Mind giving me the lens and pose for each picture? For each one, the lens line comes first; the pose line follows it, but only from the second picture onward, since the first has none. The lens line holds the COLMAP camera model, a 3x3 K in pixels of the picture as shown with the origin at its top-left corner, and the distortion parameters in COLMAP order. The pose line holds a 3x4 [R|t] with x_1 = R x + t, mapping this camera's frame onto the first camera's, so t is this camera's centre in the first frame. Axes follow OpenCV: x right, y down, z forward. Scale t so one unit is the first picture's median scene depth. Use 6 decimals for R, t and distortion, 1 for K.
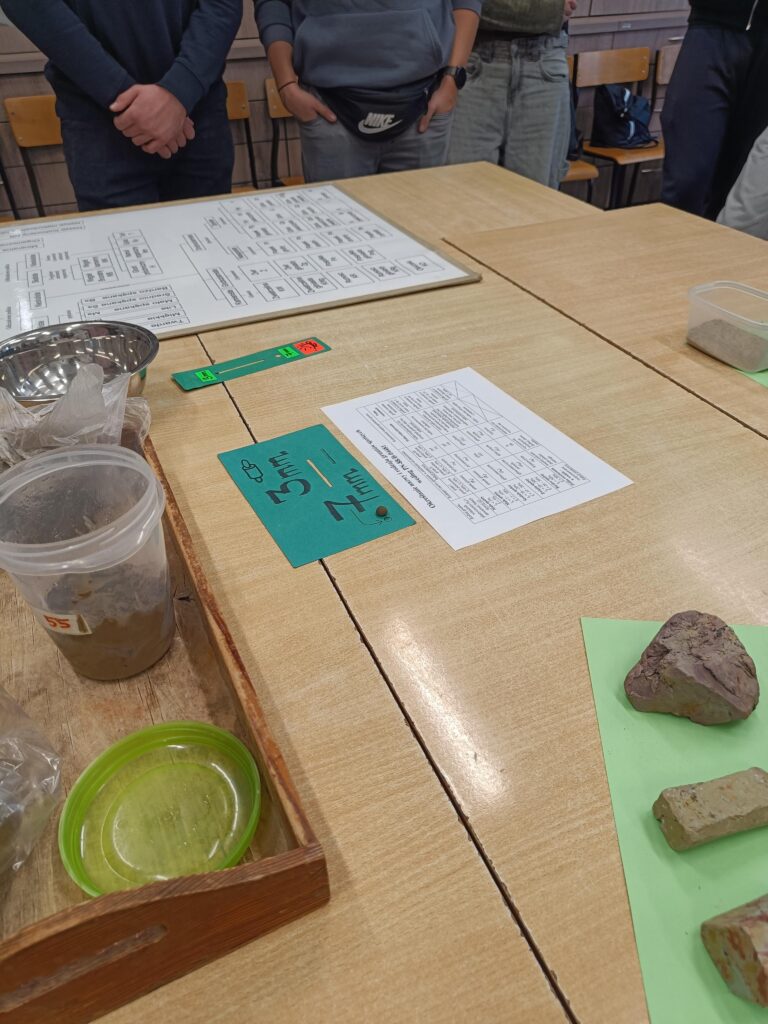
lens RADIAL K [[713.8, 0, 382.9], [0, 713.8, 511.4], [0, 0, 1]] dist [0.009818, 0.002916]
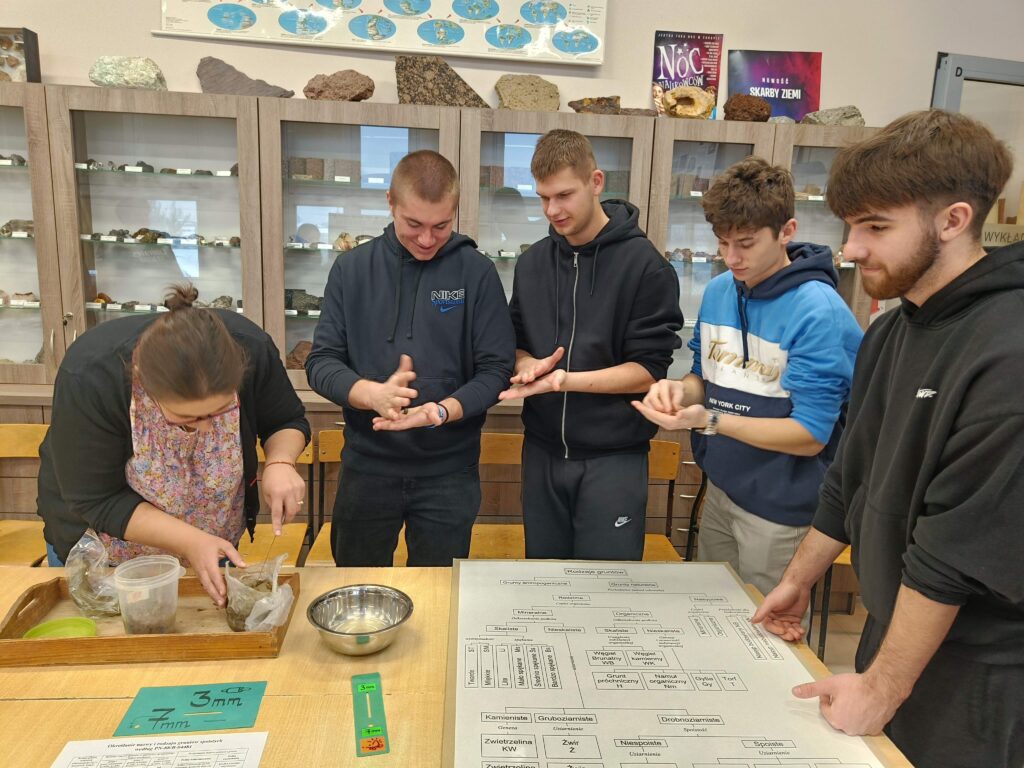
lens RADIAL K [[713.8, 0, 502.8], [0, 713.8, 378.2], [0, 0, 1]] dist [0.009818, 0.002916]
pose [[-0.336675, 0.173836, -0.925436, 0.629997], [-0.609437, 0.708971, 0.354889, -0.952155], [0.717800, 0.683477, -0.132750, 0.742832]]
